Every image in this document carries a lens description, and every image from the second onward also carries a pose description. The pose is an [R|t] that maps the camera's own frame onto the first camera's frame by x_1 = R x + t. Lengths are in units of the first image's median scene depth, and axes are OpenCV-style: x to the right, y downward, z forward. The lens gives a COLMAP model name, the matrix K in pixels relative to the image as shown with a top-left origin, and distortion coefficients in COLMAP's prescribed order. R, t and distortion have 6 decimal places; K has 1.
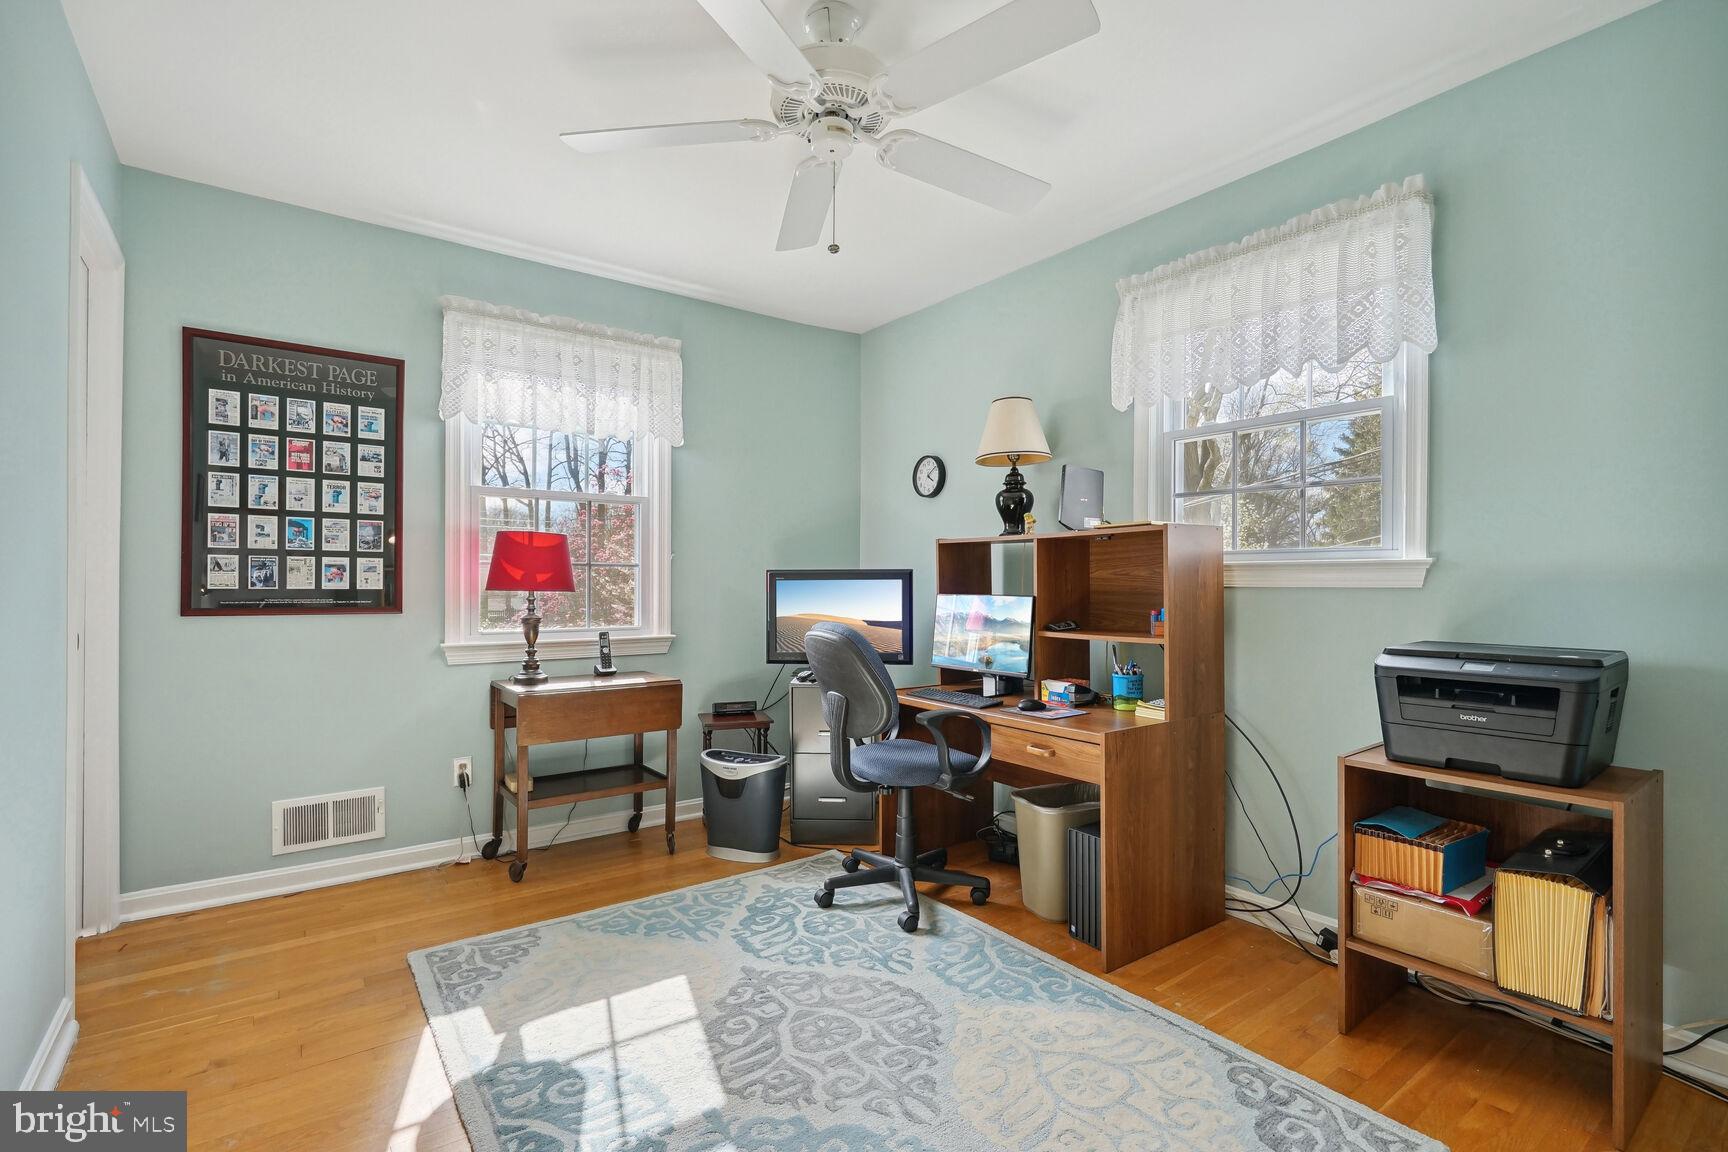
lens RADIAL K [[797.1, 0, 866.1], [0, 797.1, 578.1], [0, 0, 1]] dist [0.002168, -0.001109]
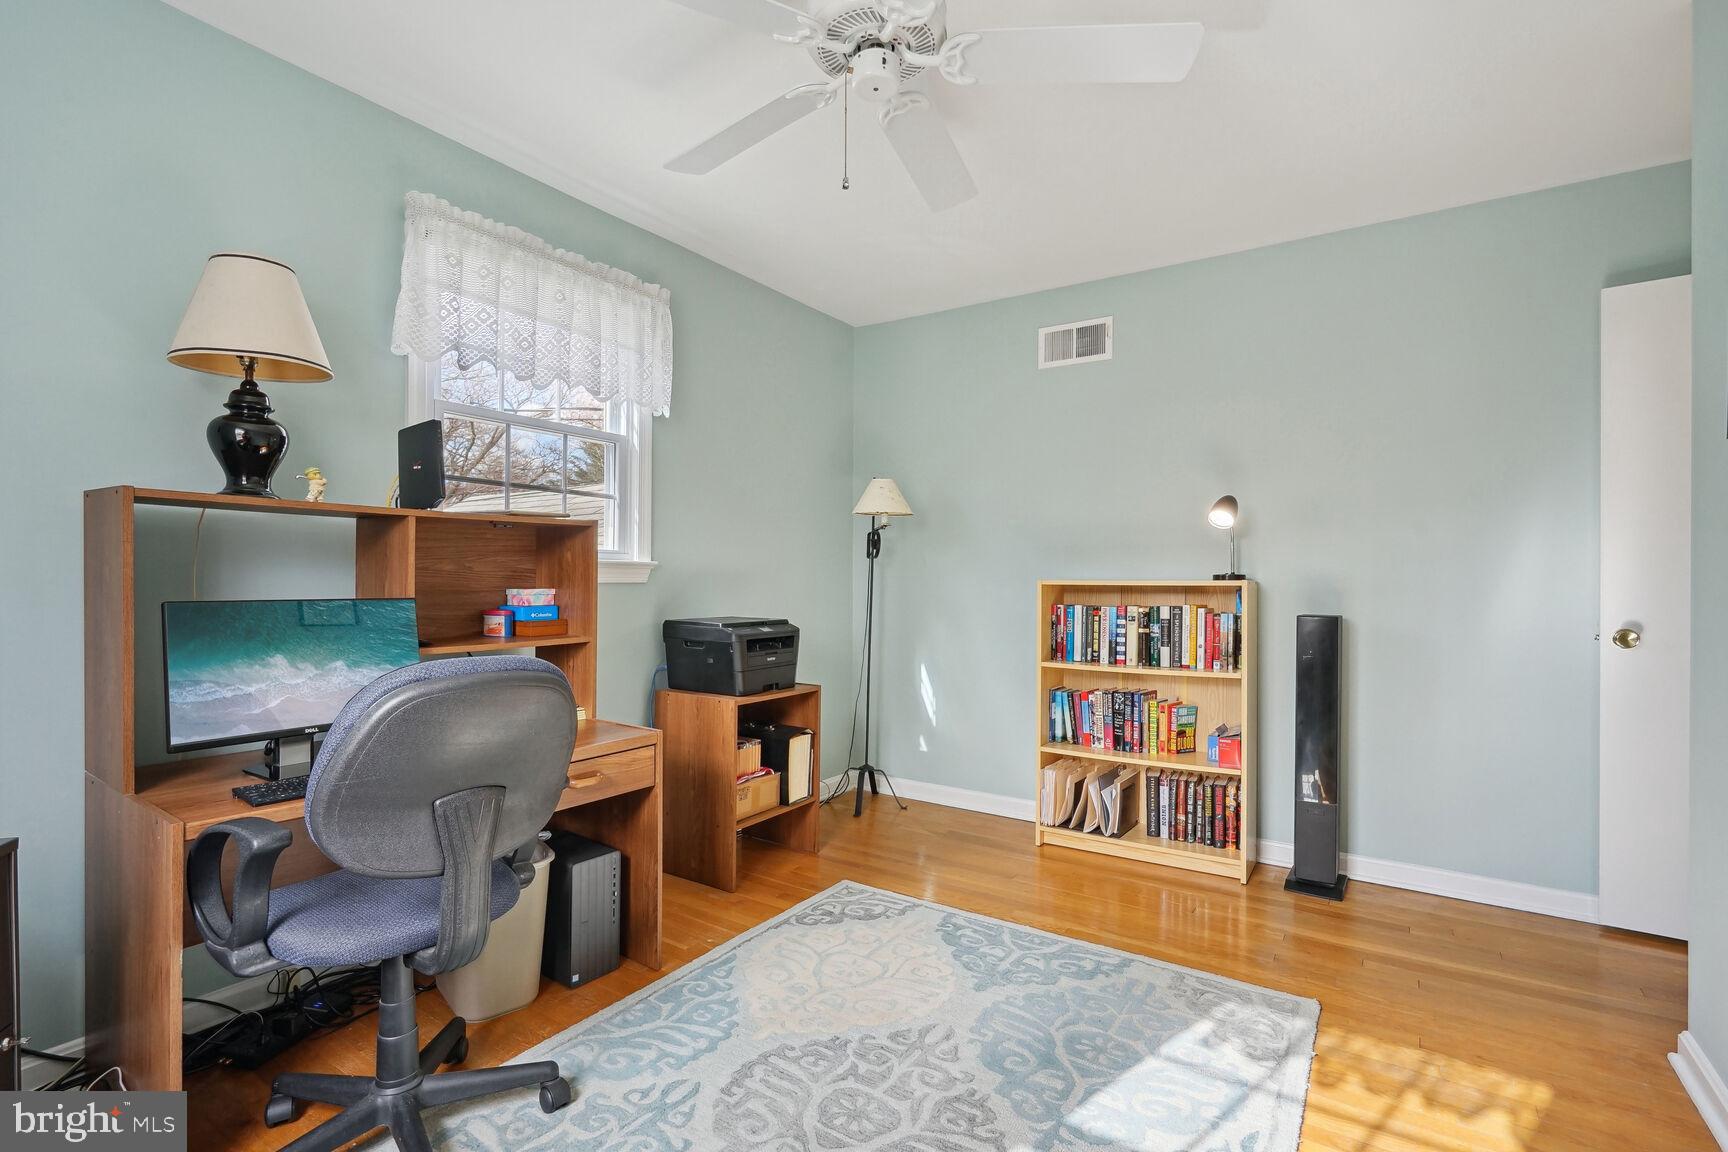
lens RADIAL K [[797.1, 0, 867.3], [0, 797.1, 582.9], [0, 0, 1]] dist [0.002168, -0.001109]
pose [[-0.340960, -0.007797, 0.940045, -0.764805], [-0.012625, 0.999913, 0.003714, 0.002075], [-0.939993, -0.010602, -0.341029, 1.157524]]
